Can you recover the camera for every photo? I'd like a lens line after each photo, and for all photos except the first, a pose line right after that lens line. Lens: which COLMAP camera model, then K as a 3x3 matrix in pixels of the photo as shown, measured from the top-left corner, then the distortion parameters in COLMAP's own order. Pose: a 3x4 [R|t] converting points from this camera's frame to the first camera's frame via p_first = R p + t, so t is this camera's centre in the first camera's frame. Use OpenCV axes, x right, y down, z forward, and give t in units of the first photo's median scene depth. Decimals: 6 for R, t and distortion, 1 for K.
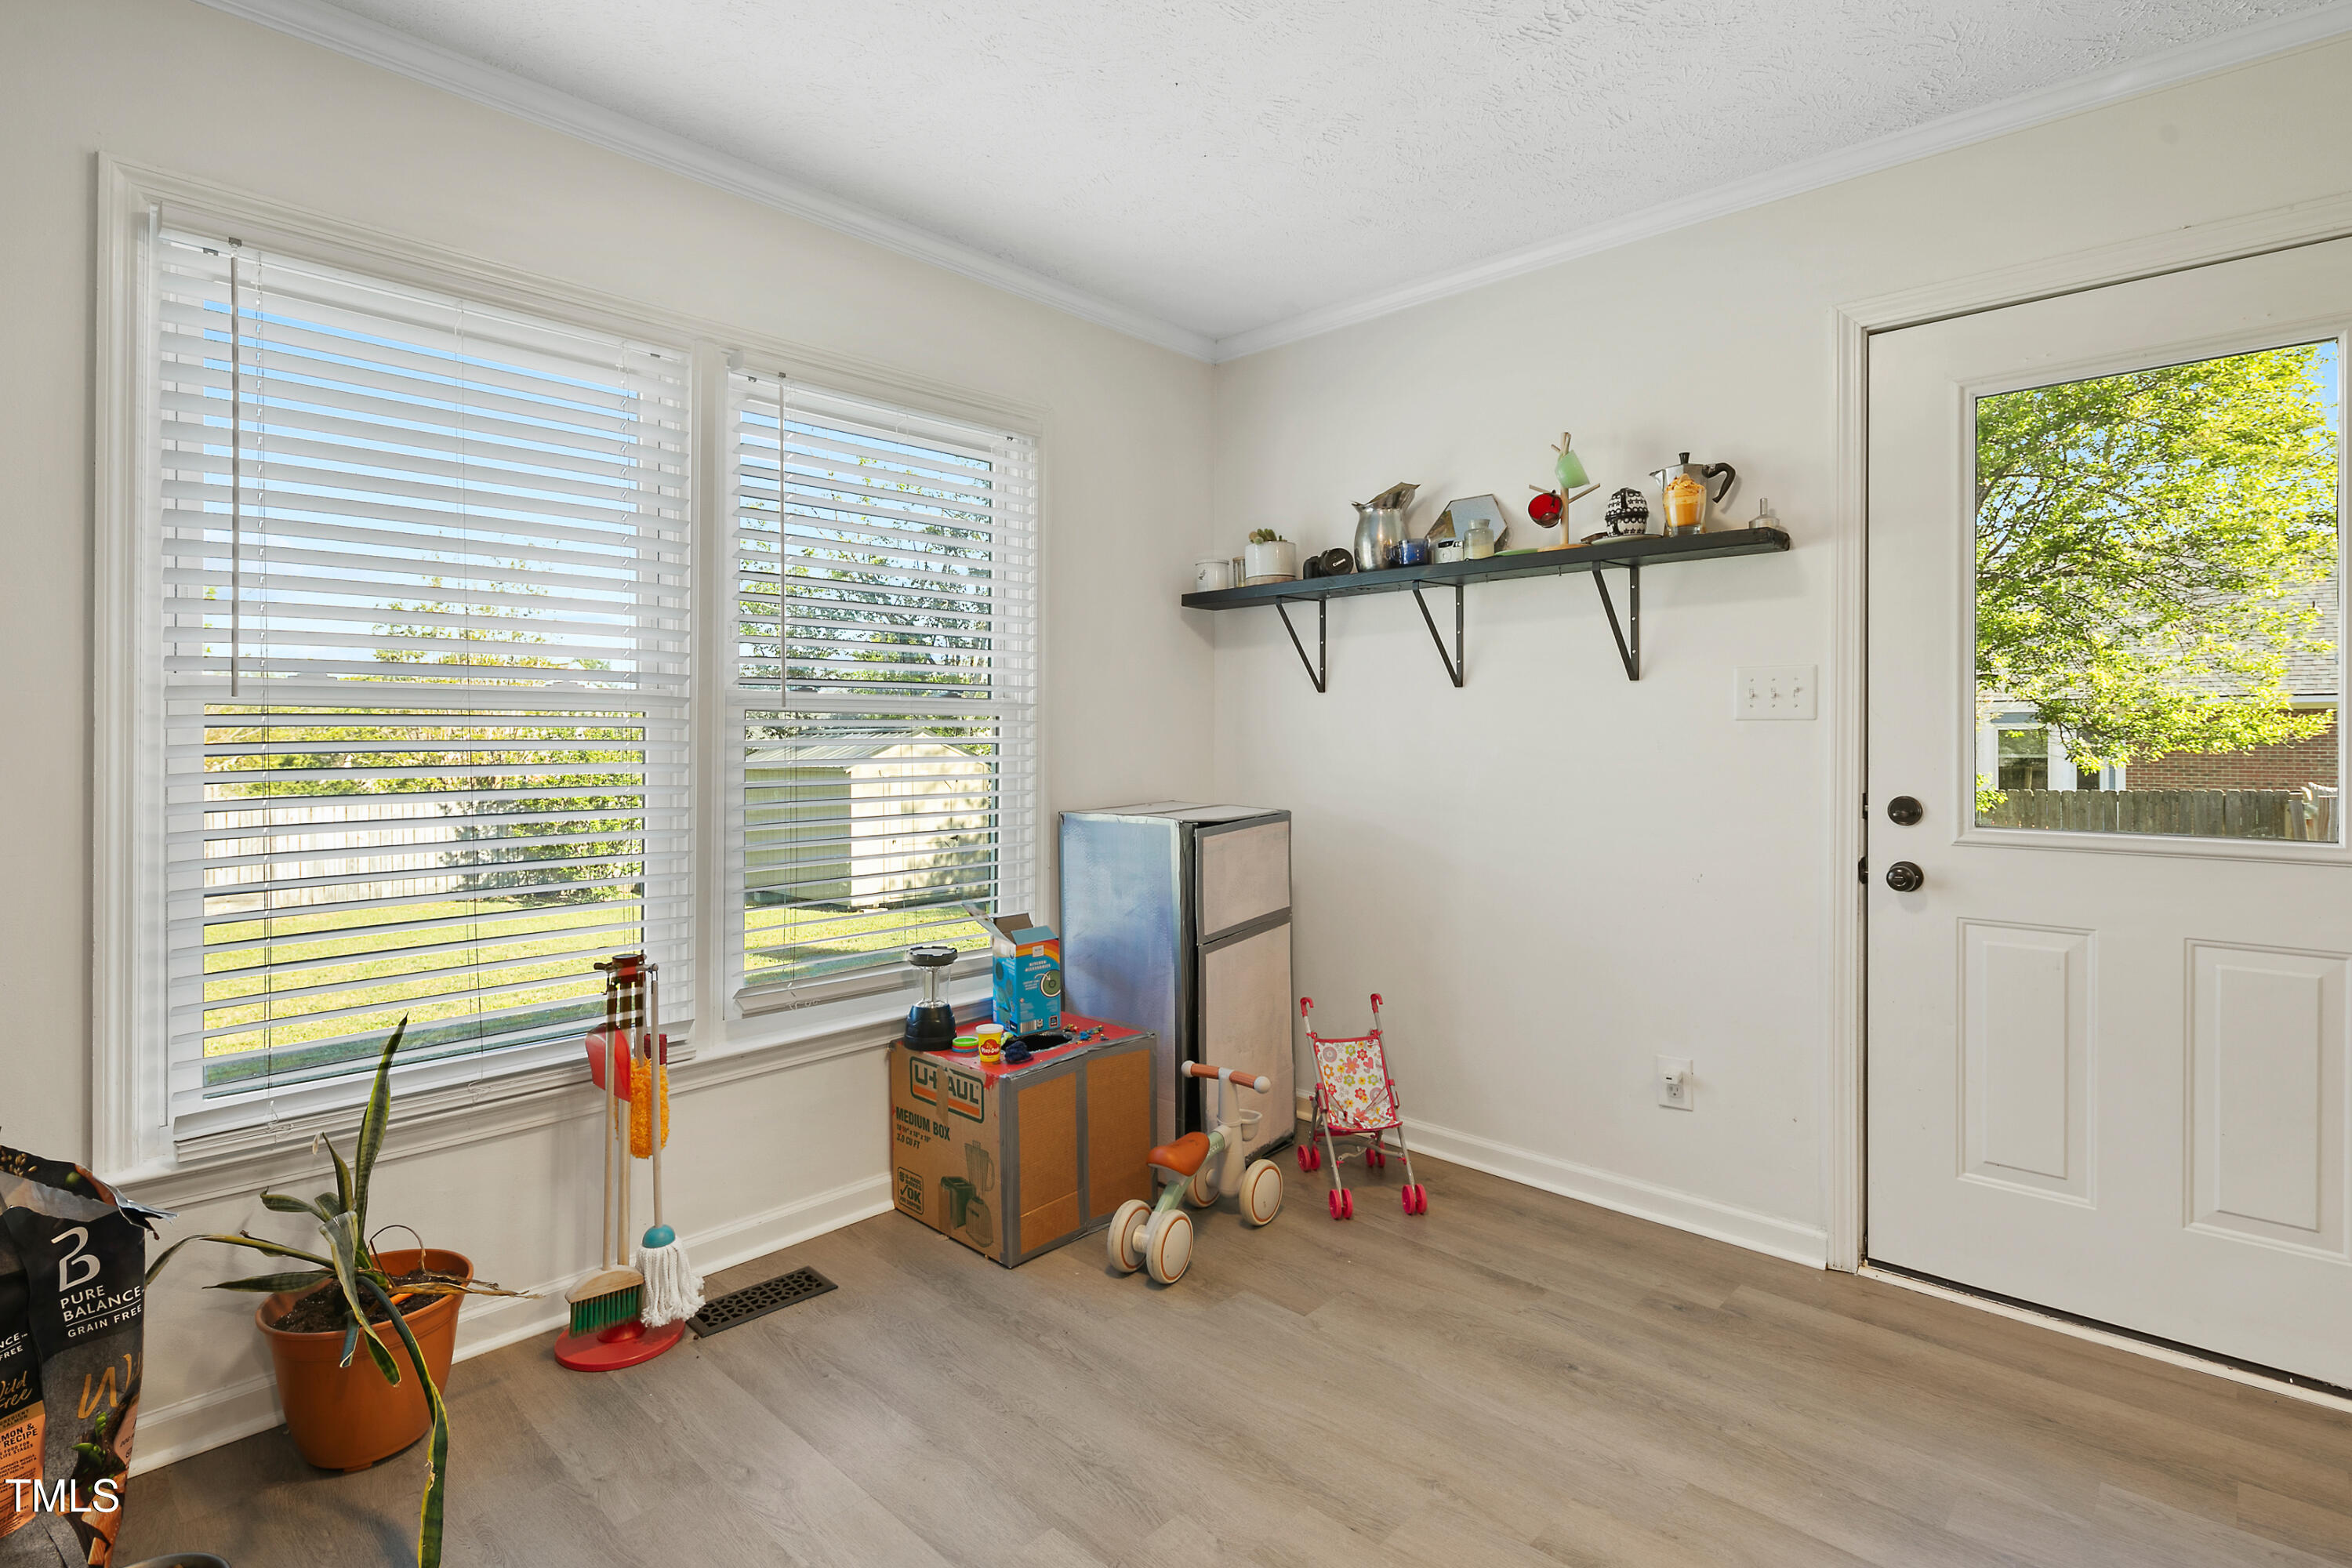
lens RADIAL K [[1145.3, 0, 1172.8], [0, 1145.3, 732.8], [0, 0, 1]] dist [0.000195, -0.000916]
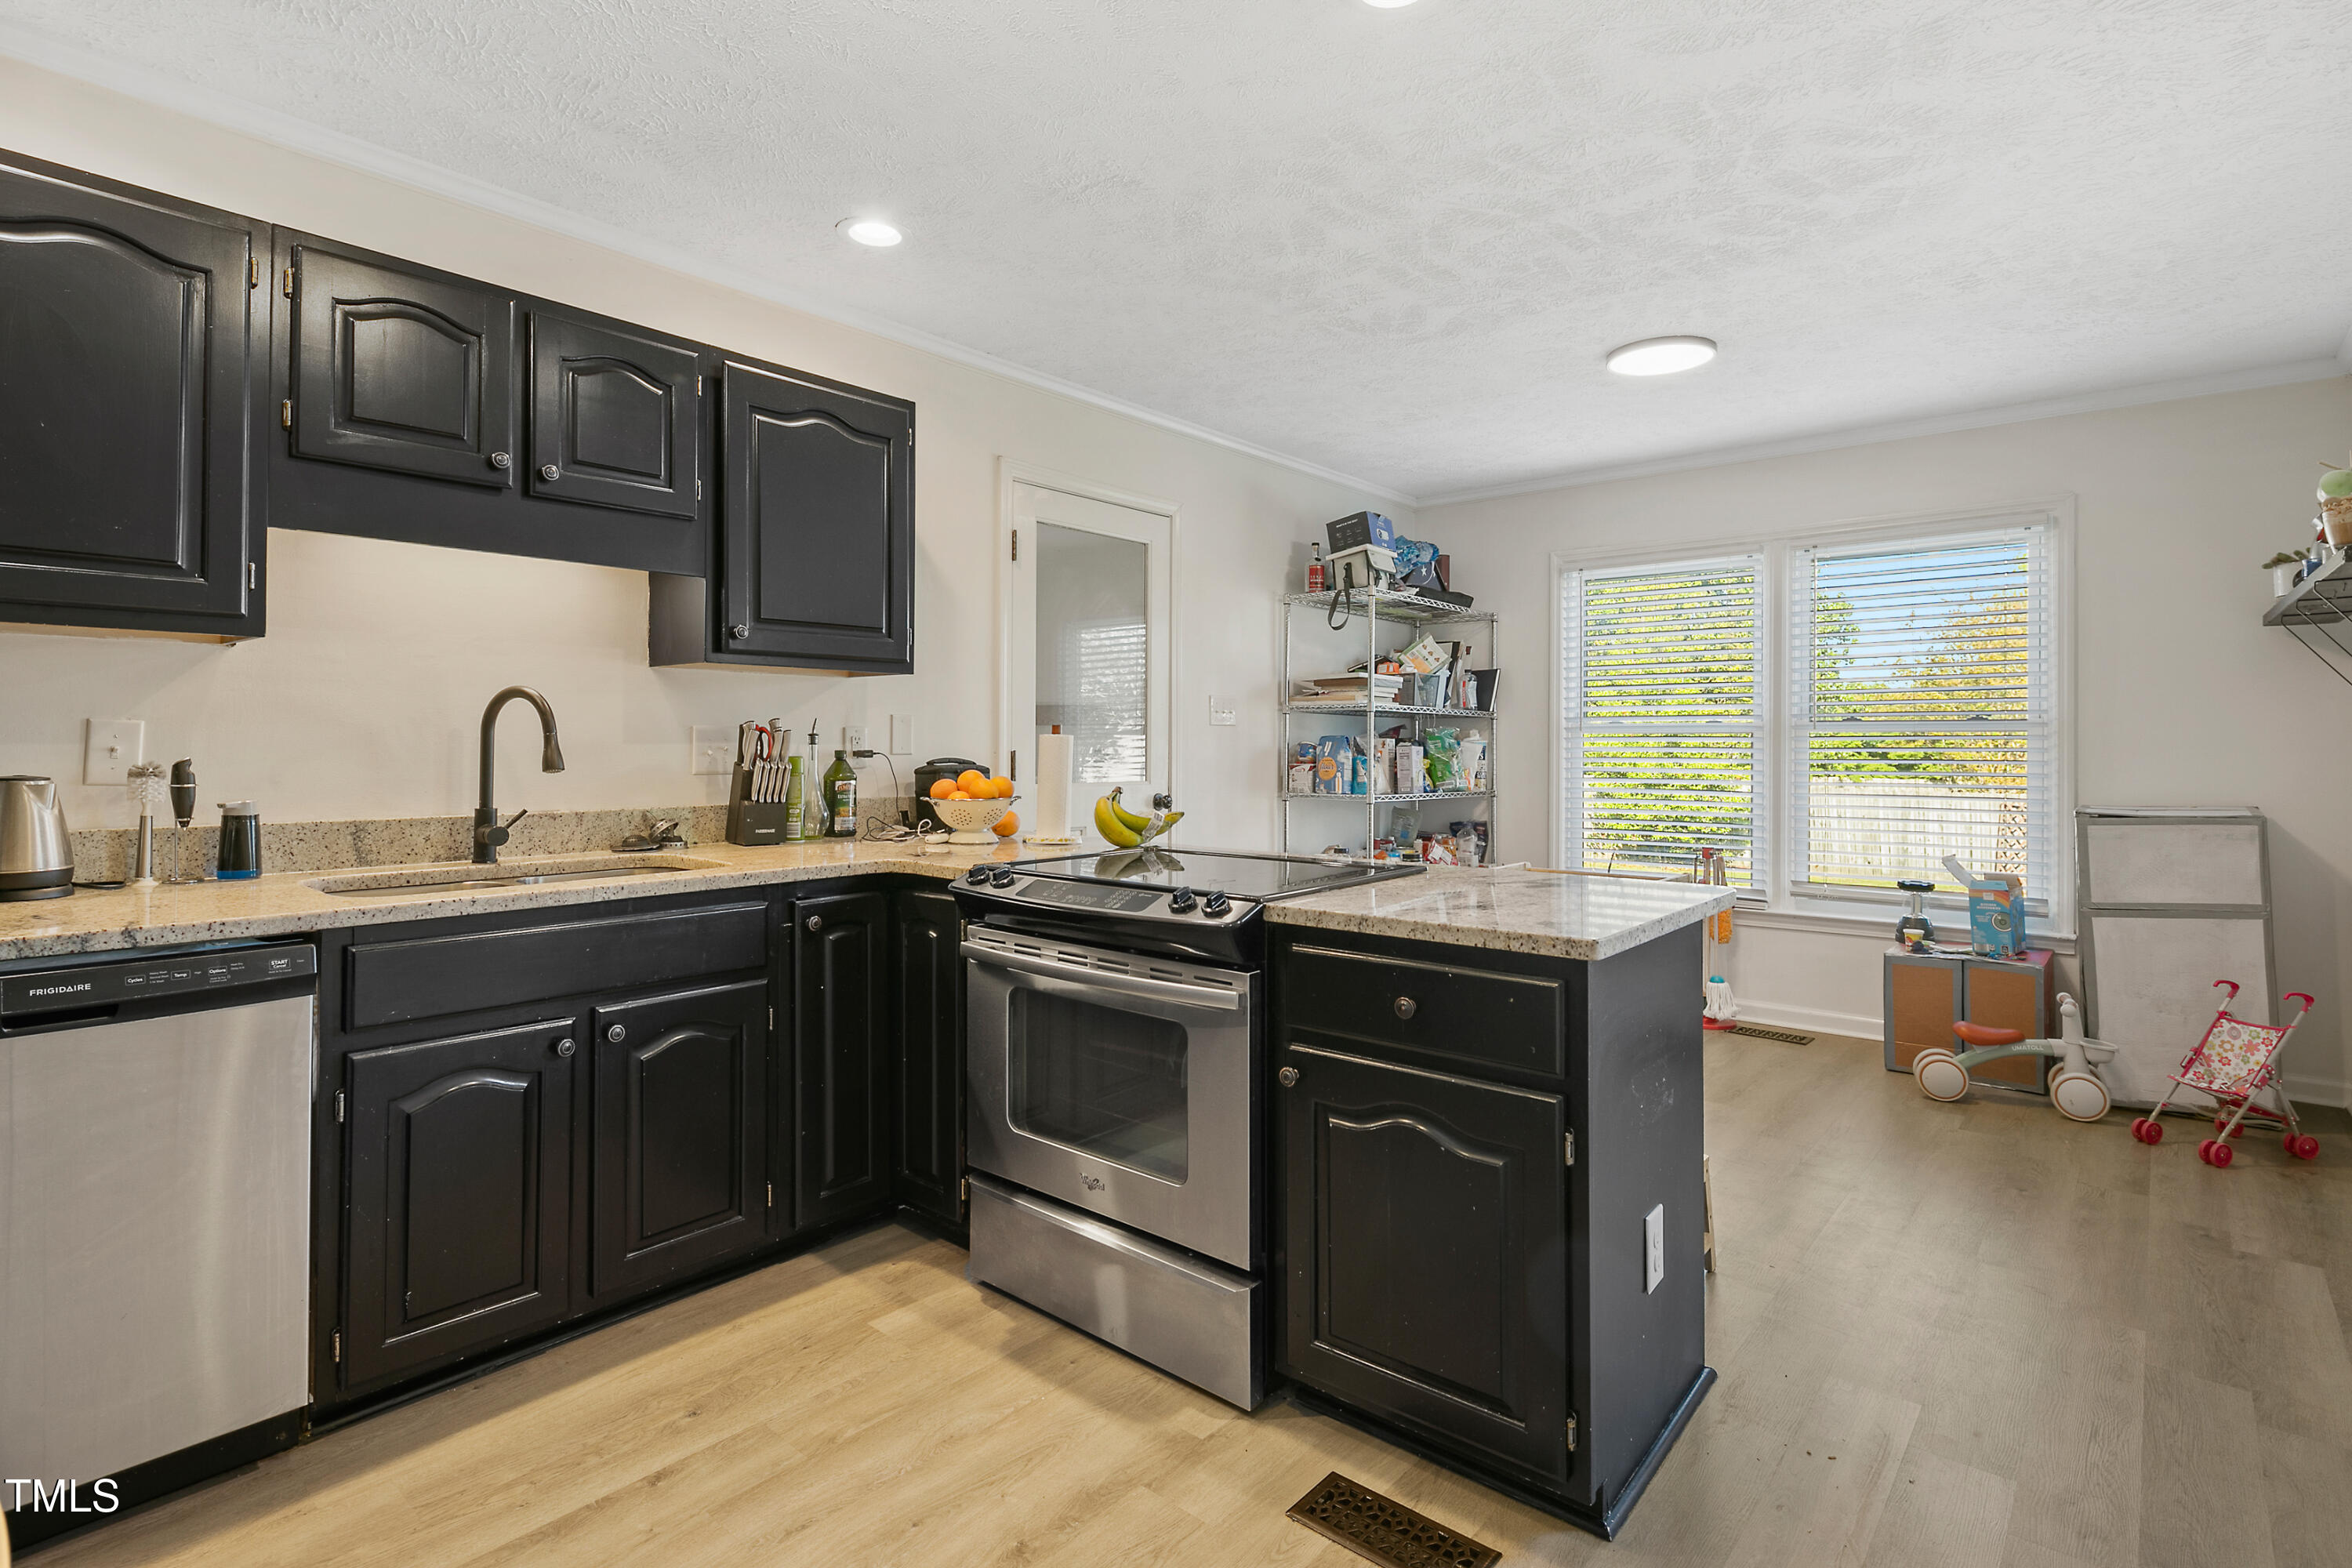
lens RADIAL K [[1145.3, 0, 1172.8], [0, 1145.3, 732.8], [0, 0, 1]] dist [0.000195, -0.000916]
pose [[0.051146, -0.005671, -0.998675, 1.360972], [-0.000288, 0.999984, -0.005694, -0.006486], [0.998691, 0.000579, 0.051144, -0.104558]]
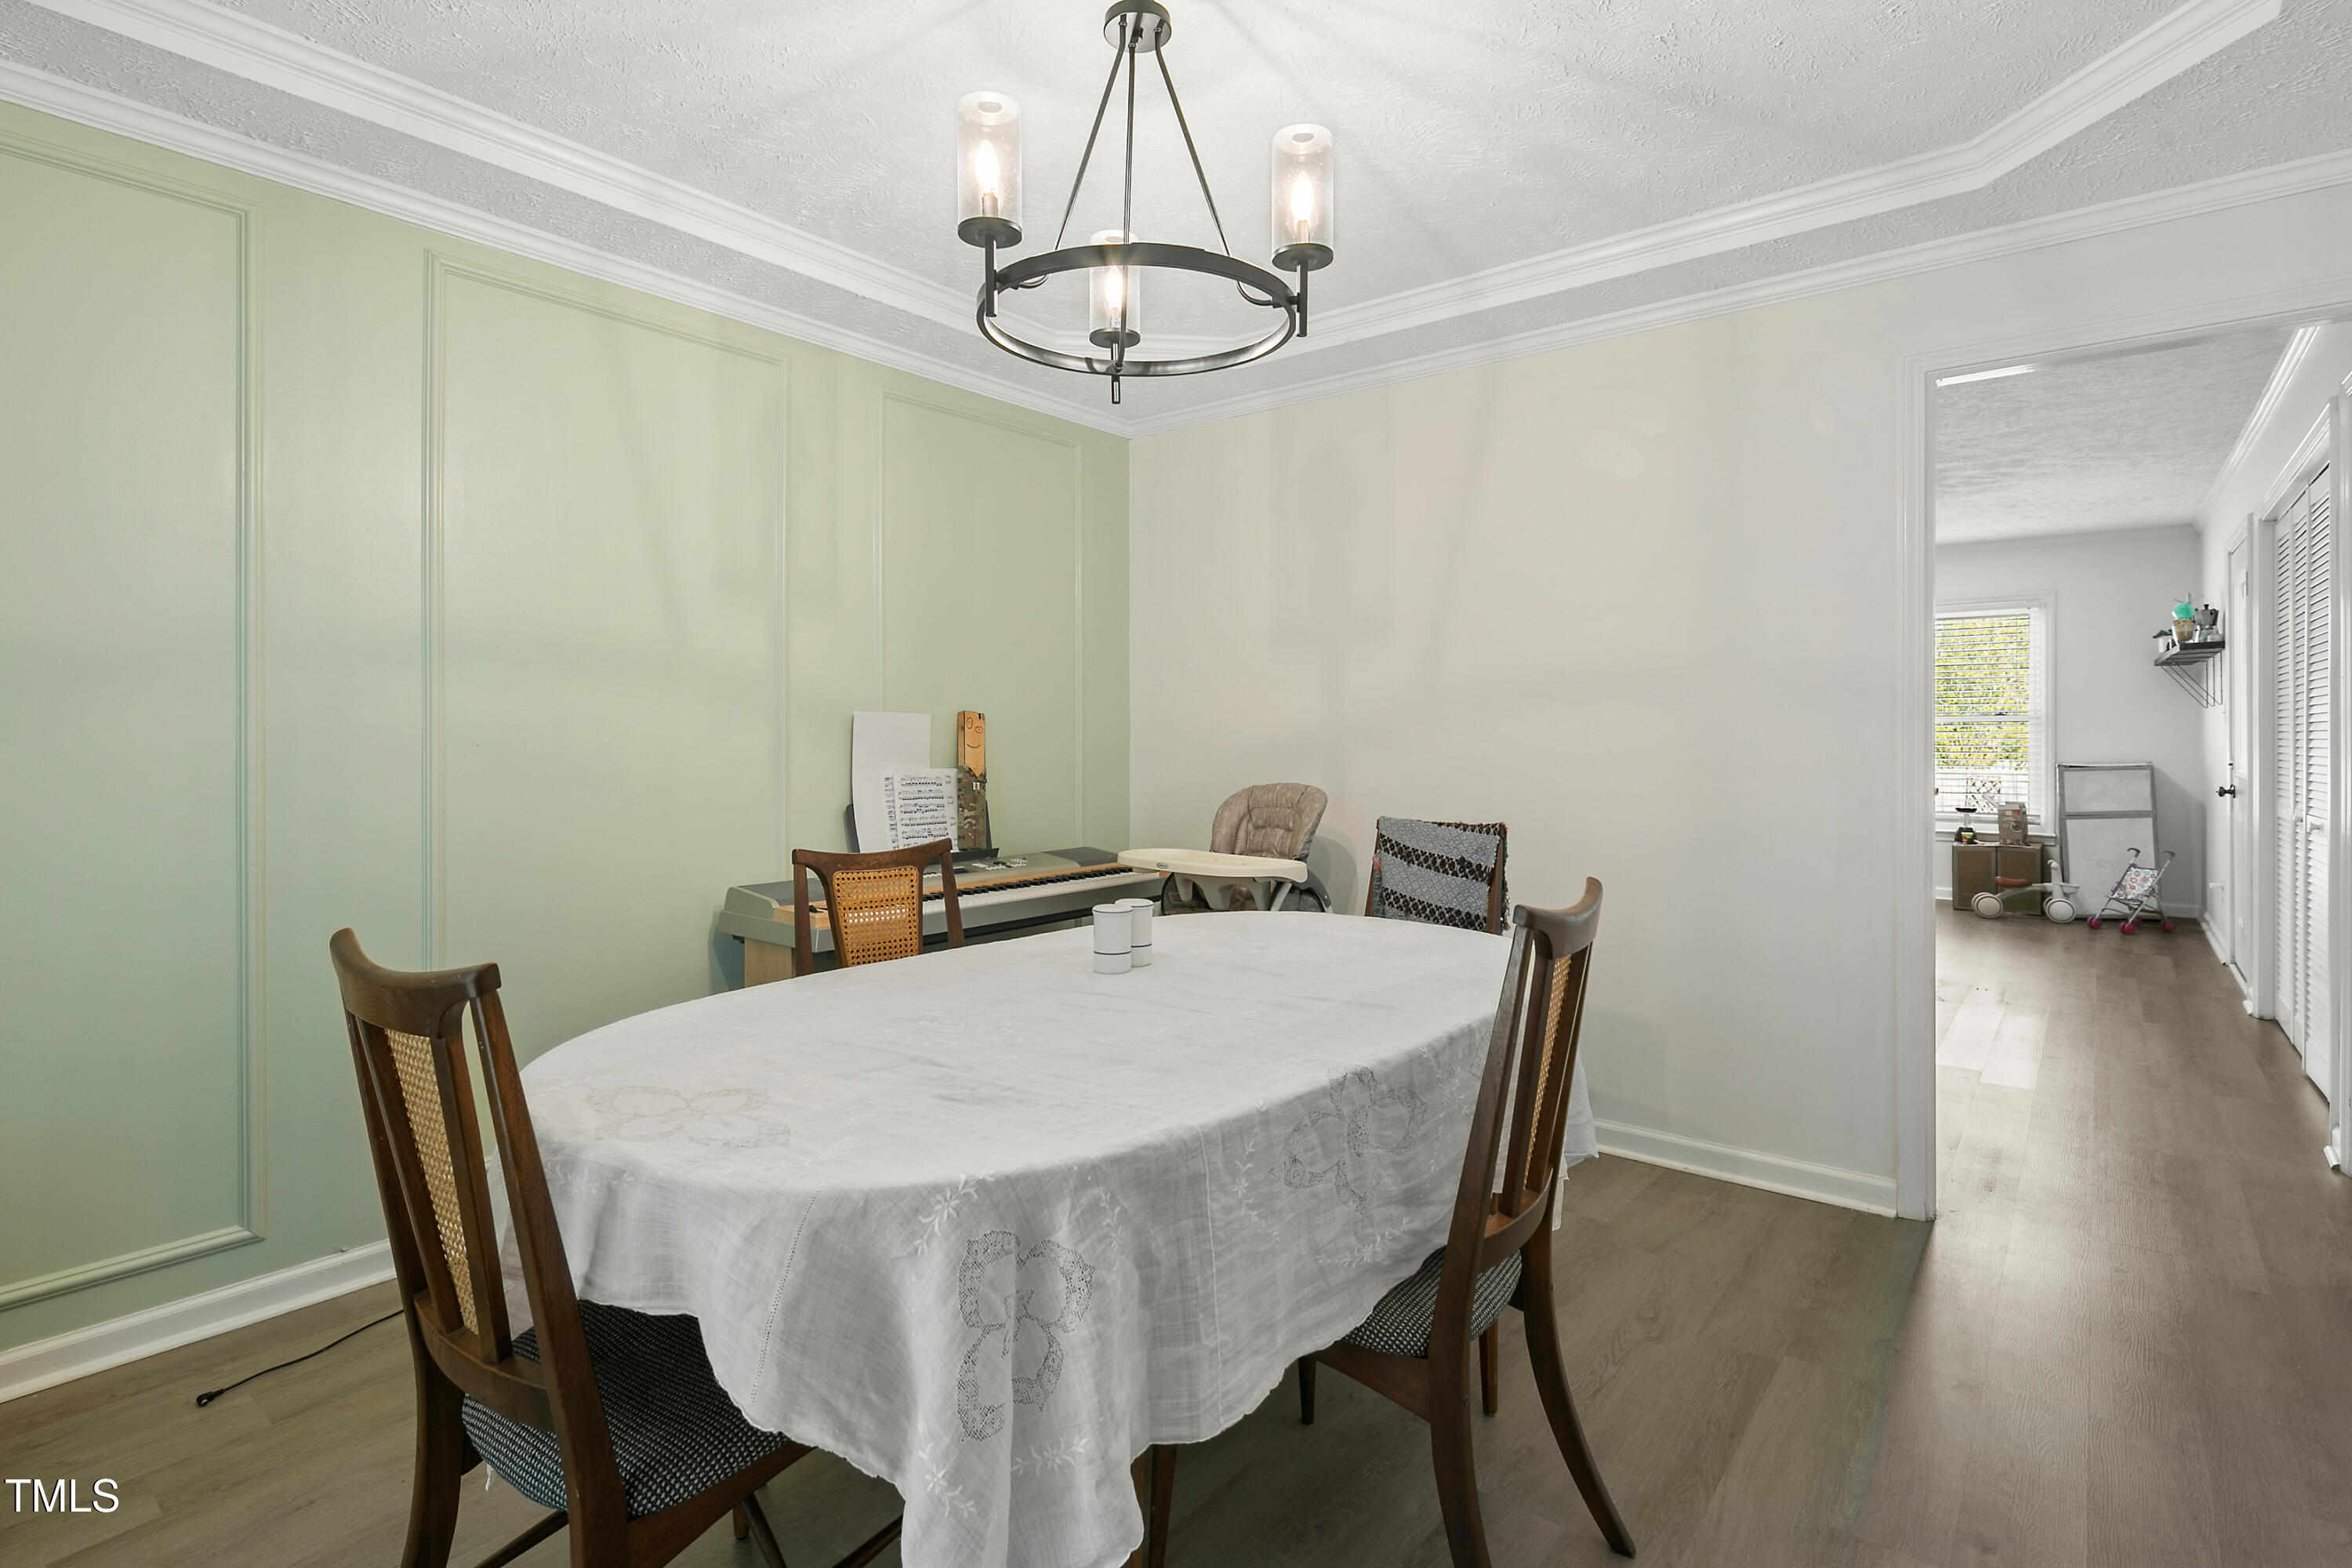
lens RADIAL K [[1145.3, 0, 1172.8], [0, 1145.3, 732.8], [0, 0, 1]] dist [0.000195, -0.000916]
pose [[0.085399, 0.000972, -0.996346, 2.487025], [0.003426, 0.999993, 0.001269, -0.002625], [0.996341, -0.003522, 0.085395, -1.199530]]
